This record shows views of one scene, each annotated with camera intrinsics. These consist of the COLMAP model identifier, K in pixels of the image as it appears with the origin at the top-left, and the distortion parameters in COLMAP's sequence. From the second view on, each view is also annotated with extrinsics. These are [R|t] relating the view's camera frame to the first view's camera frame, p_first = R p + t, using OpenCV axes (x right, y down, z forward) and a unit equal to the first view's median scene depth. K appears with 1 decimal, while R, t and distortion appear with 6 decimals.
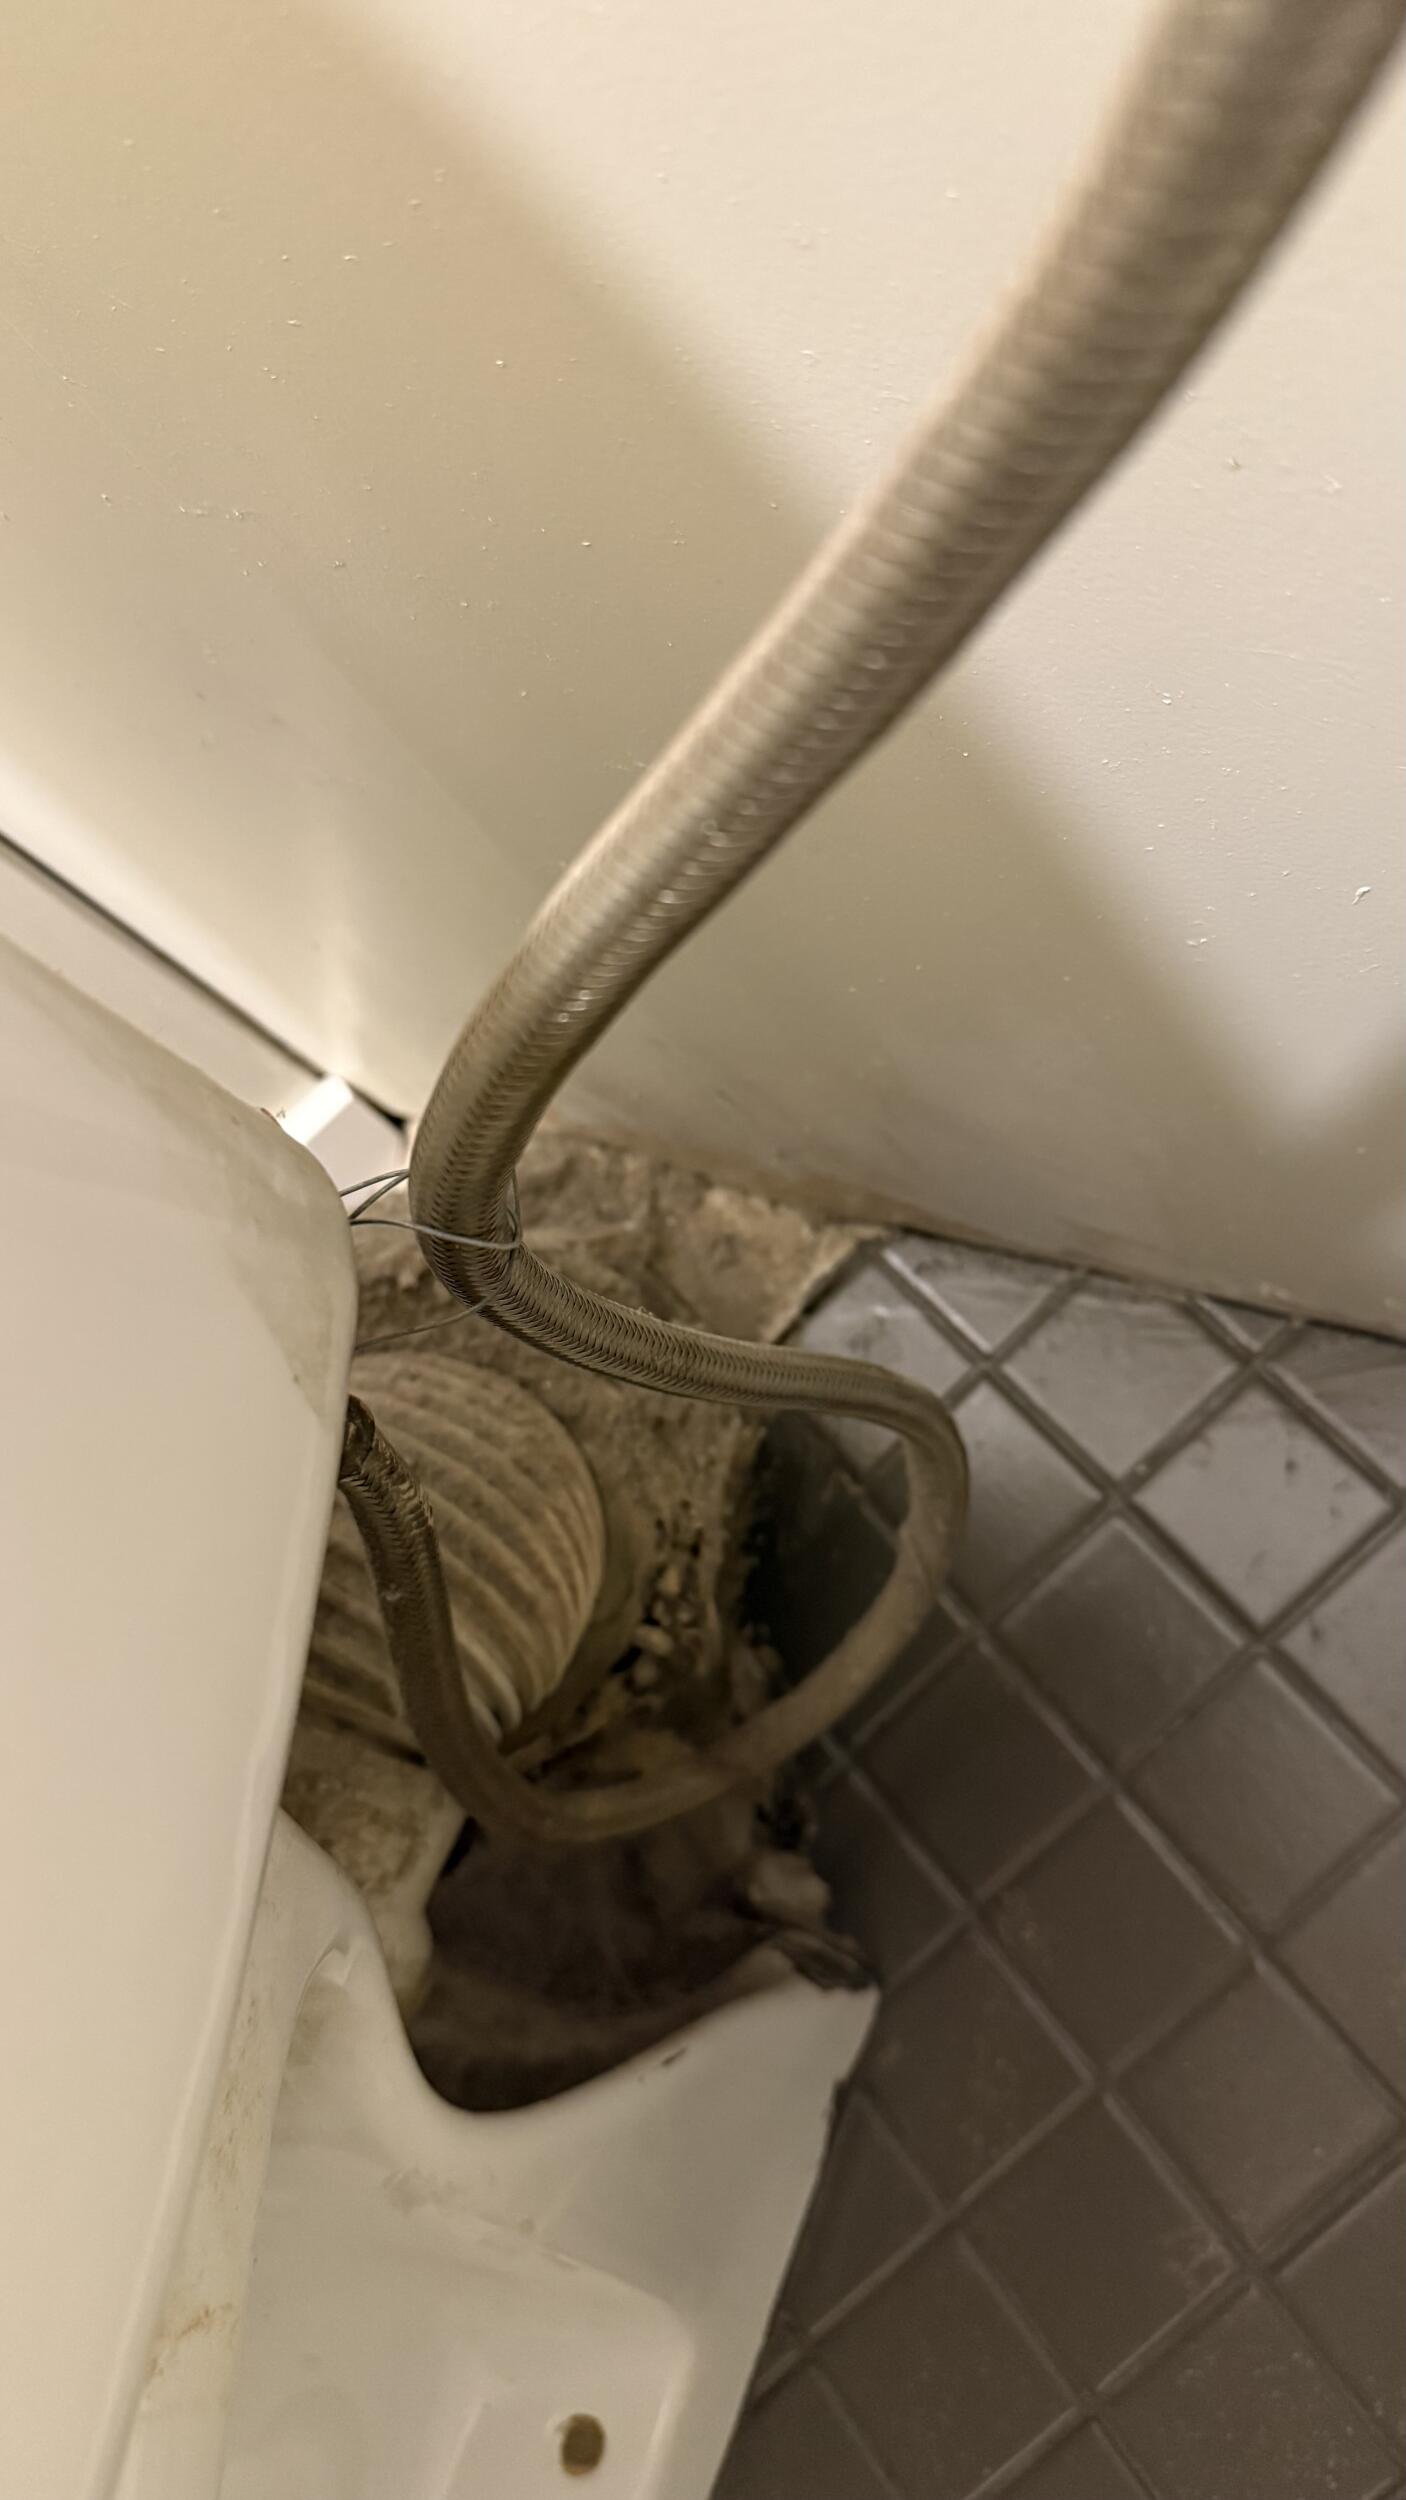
lens RADIAL K [[1744.4, 0, 699.2], [0, 1744.4, 1263.2], [0, 0, 1]] dist [0.114106, -0.206006]
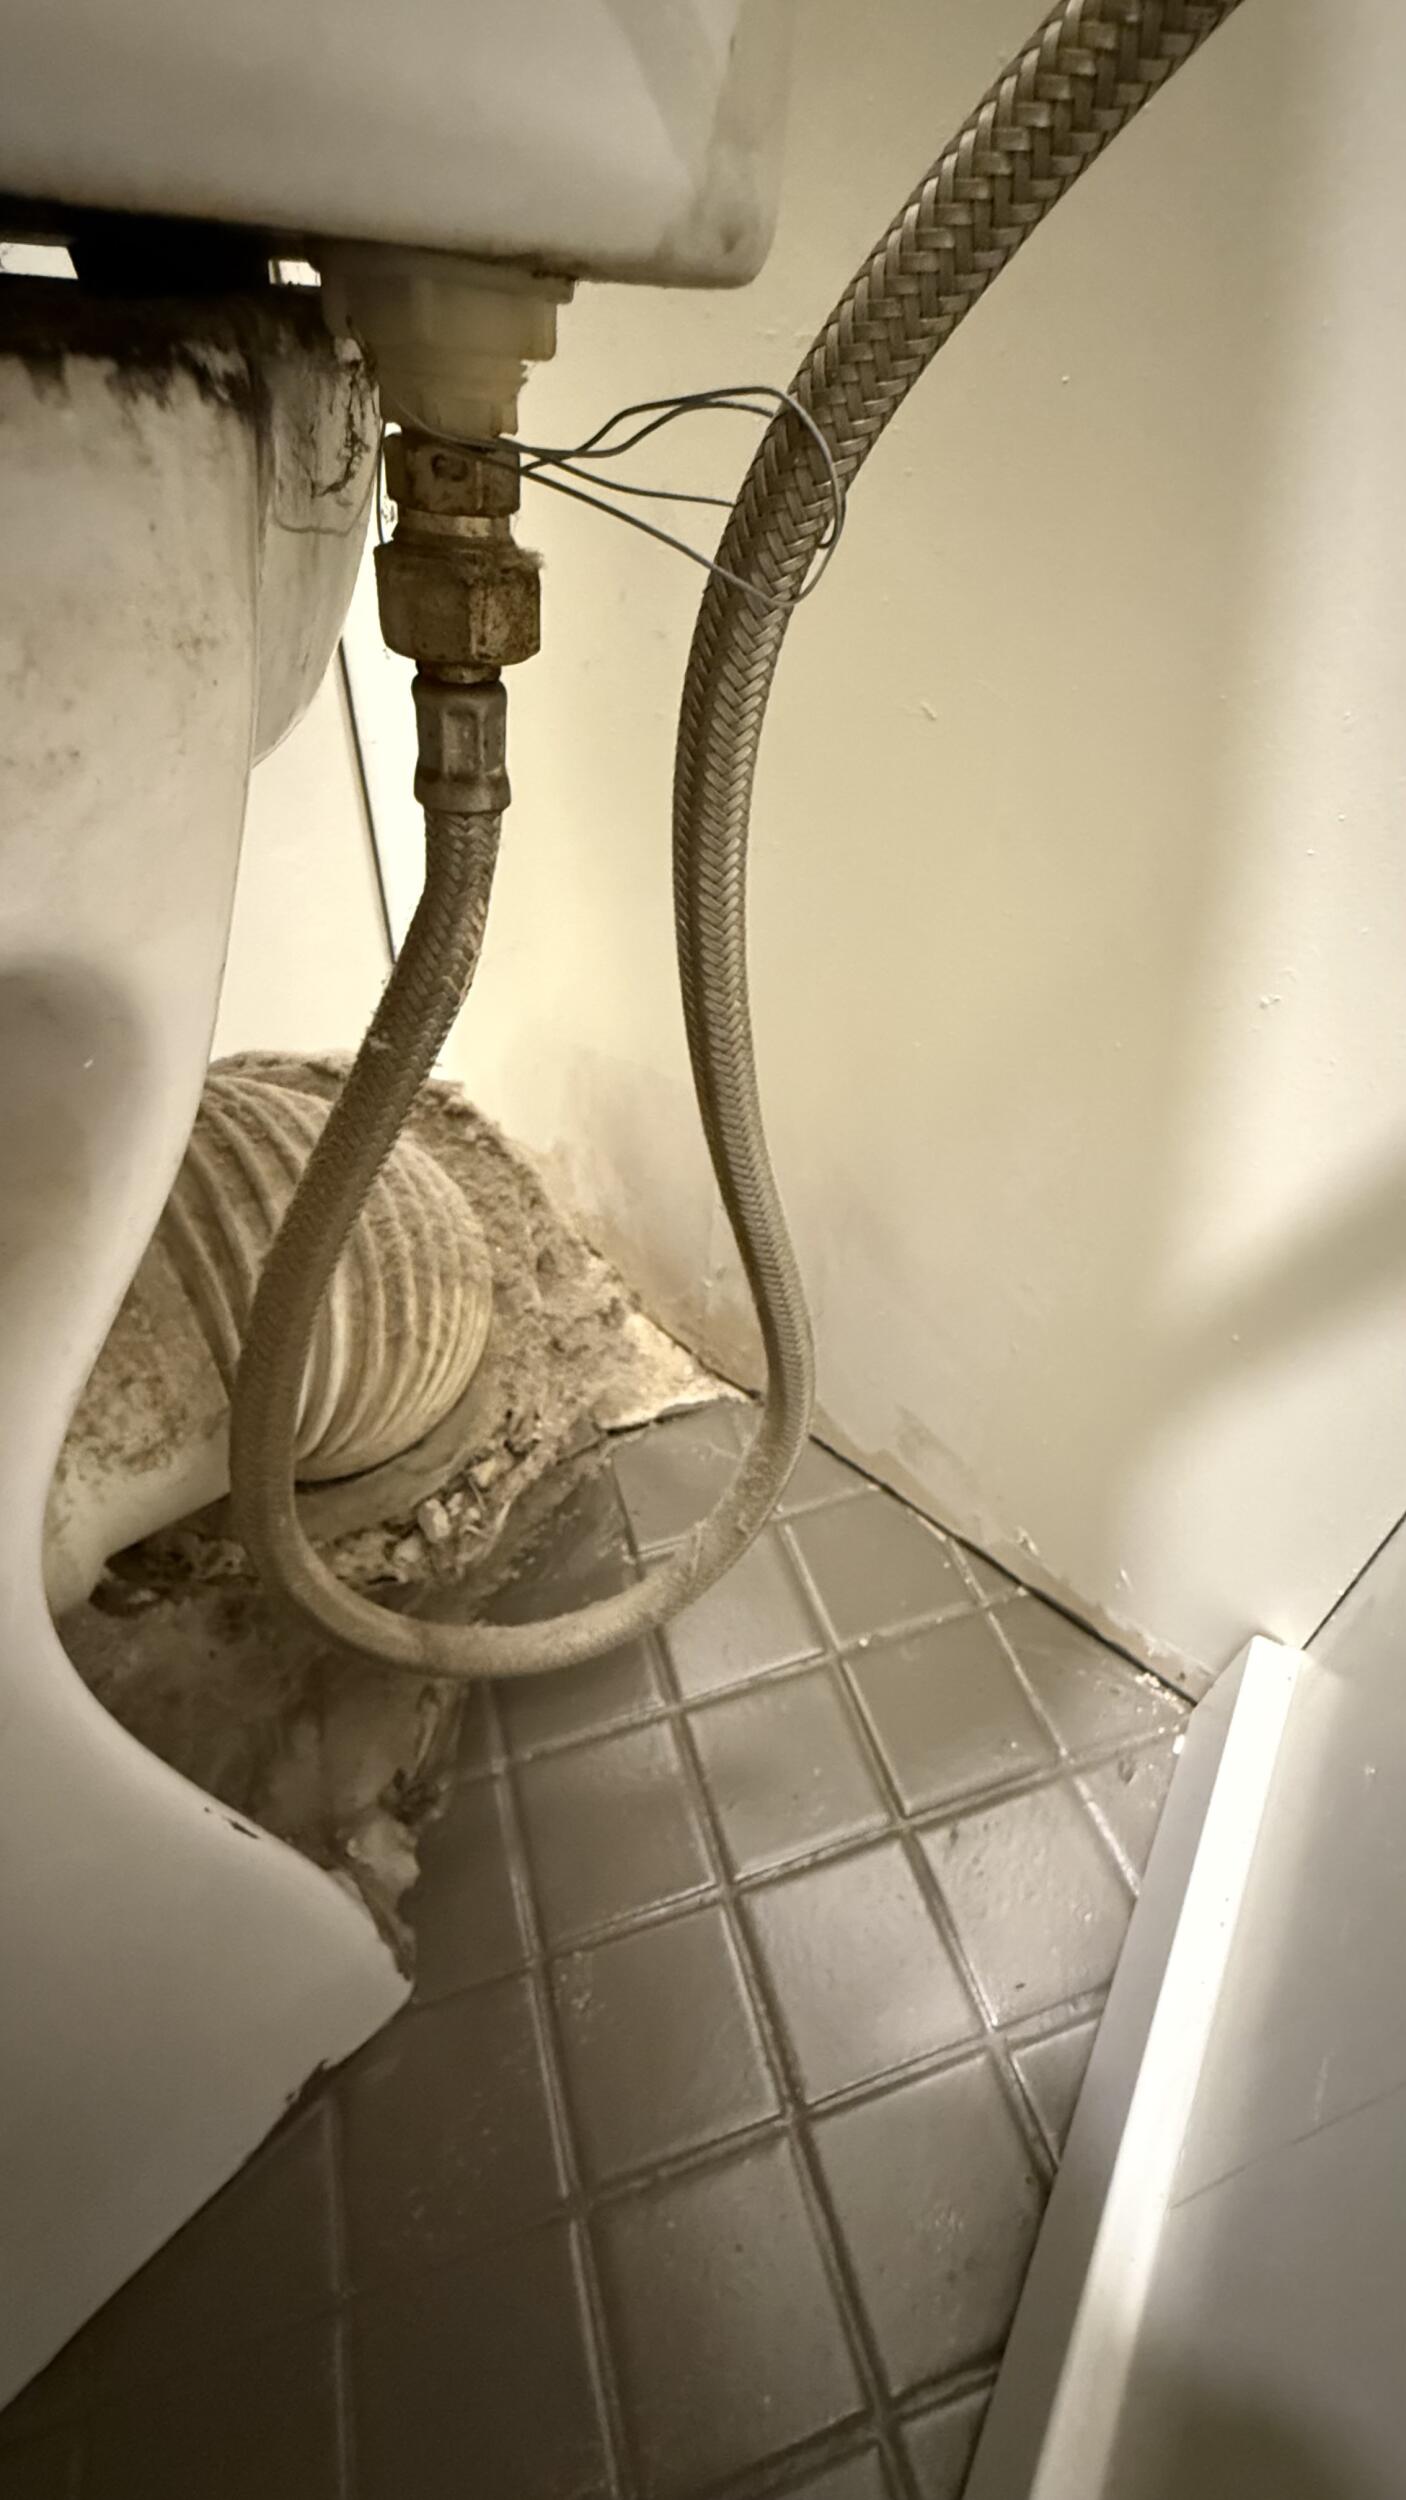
lens RADIAL K [[1100.1, 0, 703.0], [0, 1100.1, 1250.0], [0, 0, 1]] dist [0.024120, -0.000054]
pose [[0.851500, 0.524238, 0.011097, 0.018808], [-0.474590, 0.779511, -0.408812, 0.282053], [-0.222965, 0.342837, 0.912551, 0.284936]]
